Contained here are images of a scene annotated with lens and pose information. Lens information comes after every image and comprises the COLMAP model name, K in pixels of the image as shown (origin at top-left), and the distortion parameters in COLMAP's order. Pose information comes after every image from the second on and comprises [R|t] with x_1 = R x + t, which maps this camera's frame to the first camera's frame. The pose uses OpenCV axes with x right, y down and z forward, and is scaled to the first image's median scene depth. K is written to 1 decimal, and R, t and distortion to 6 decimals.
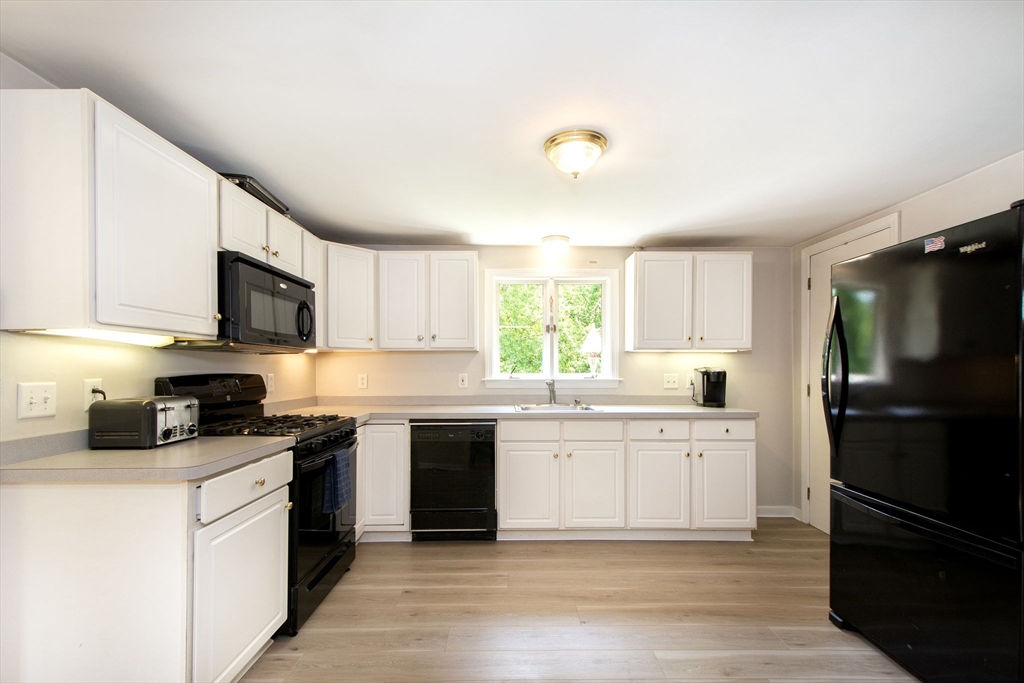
lens RADIAL K [[444.9, 0, 510.2], [0, 444.9, 368.7], [0, 0, 1]] dist [0.002818, 0.000450]
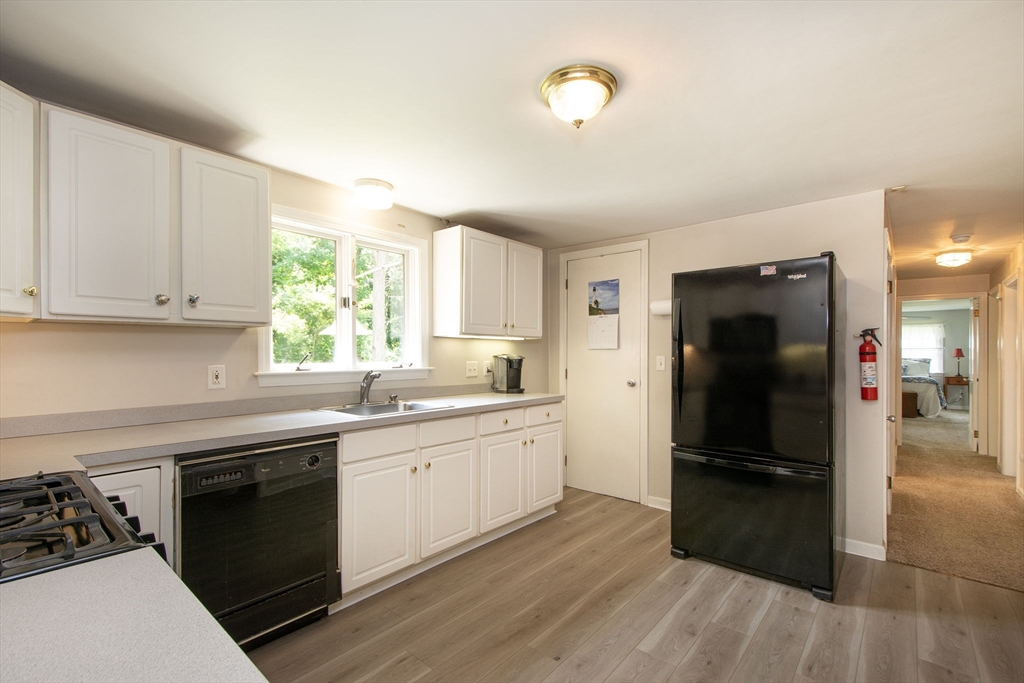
lens RADIAL K [[452.1, 0, 514.9], [0, 452.1, 358.5], [0, 0, 1]] dist [0.000977, -0.000013]
pose [[0.644480, -0.006872, 0.764590, -0.348867], [0.001509, 0.999969, 0.007715, -0.002024], [-0.764620, -0.003819, 0.644471, 0.334861]]
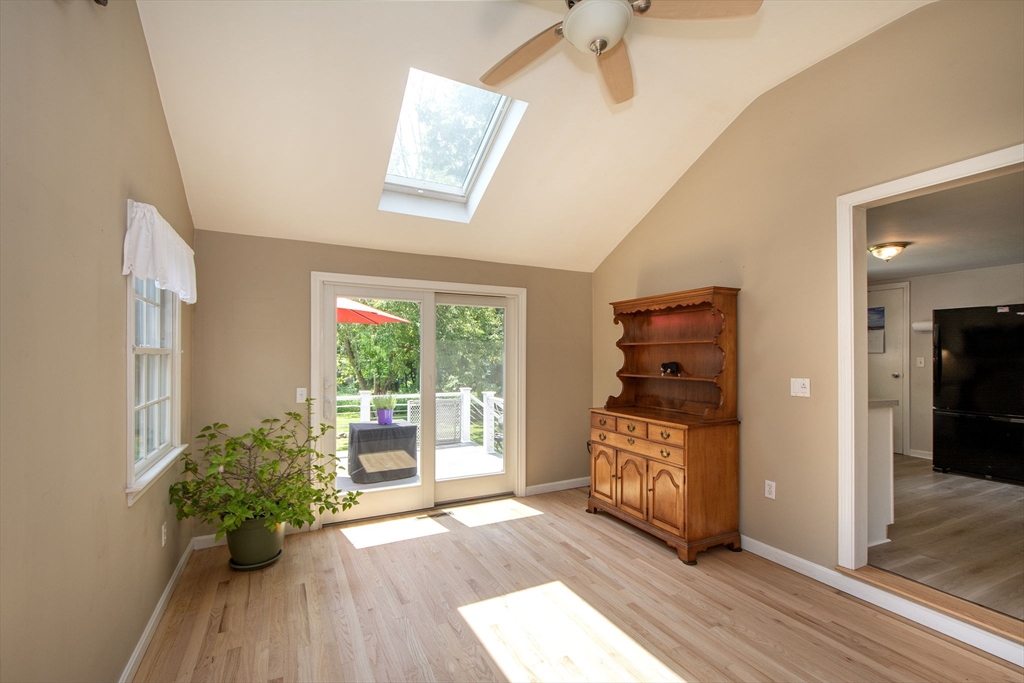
lens RADIAL K [[445.8, 0, 510.8], [0, 445.8, 356.3], [0, 0, 1]] dist [0.001727, 0.000279]
pose [[0.890644, 0.003135, 0.454690, -1.396900], [-0.001265, 0.999989, -0.004417, 0.006136], [-0.454699, 0.003359, 0.890639, -0.014301]]
